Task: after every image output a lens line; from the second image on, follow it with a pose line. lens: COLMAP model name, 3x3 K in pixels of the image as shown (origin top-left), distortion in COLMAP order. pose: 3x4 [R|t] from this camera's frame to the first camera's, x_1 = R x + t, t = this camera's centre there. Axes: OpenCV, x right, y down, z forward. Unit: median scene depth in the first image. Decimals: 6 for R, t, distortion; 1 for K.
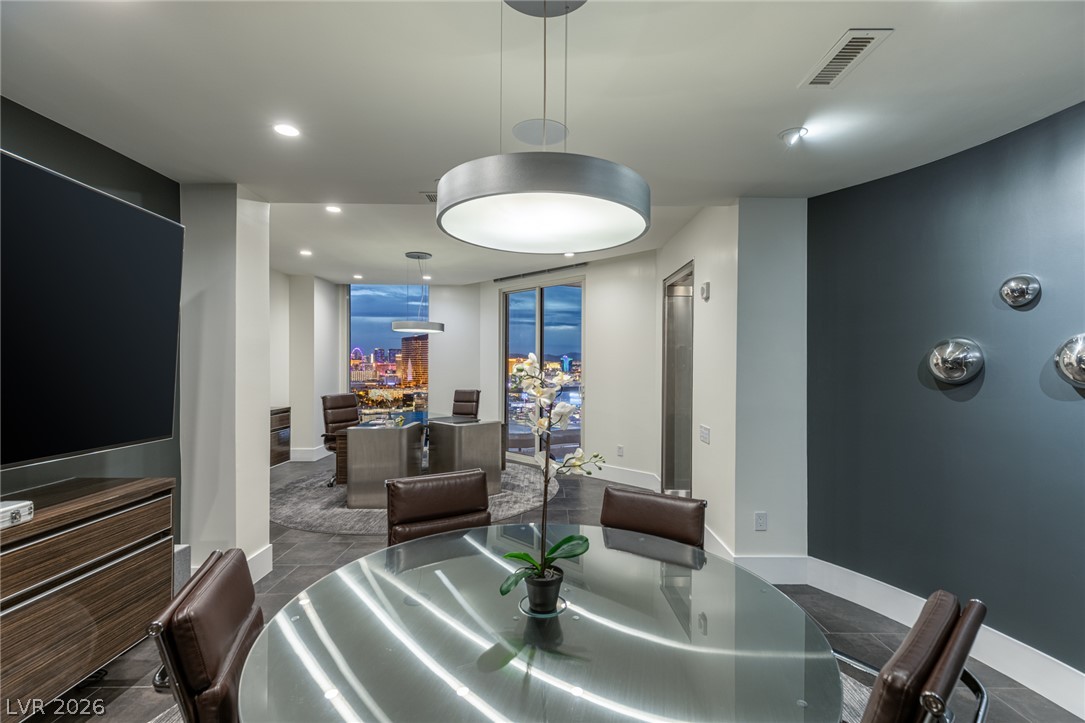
lens RADIAL K [[489.6, 0, 548.6], [0, 489.6, 366.6], [0, 0, 1]] dist [0.003295, 0.000647]
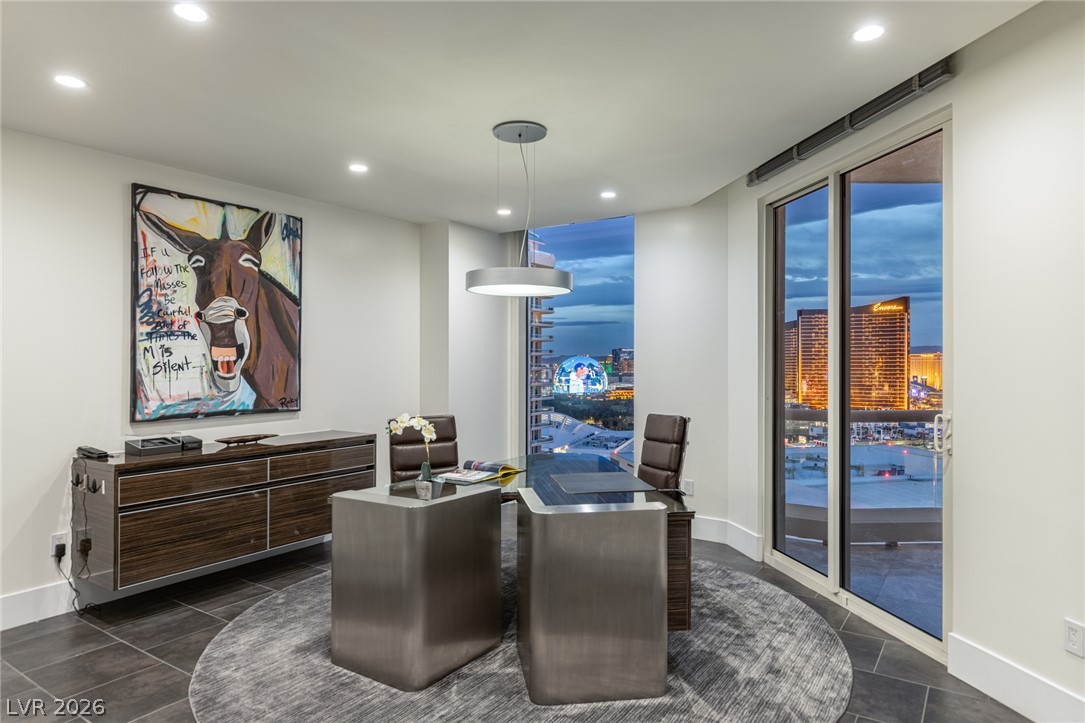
lens RADIAL K [[650.9, 0, 546.9], [0, 650.9, 361.9], [0, 0, 1]] dist [0.005617, 0.000368]
pose [[0.823469, -0.008389, -0.567299, 0.097320], [0.004223, 0.999954, -0.008656, 0.001563], [0.567345, 0.004732, 0.823466, 0.436299]]
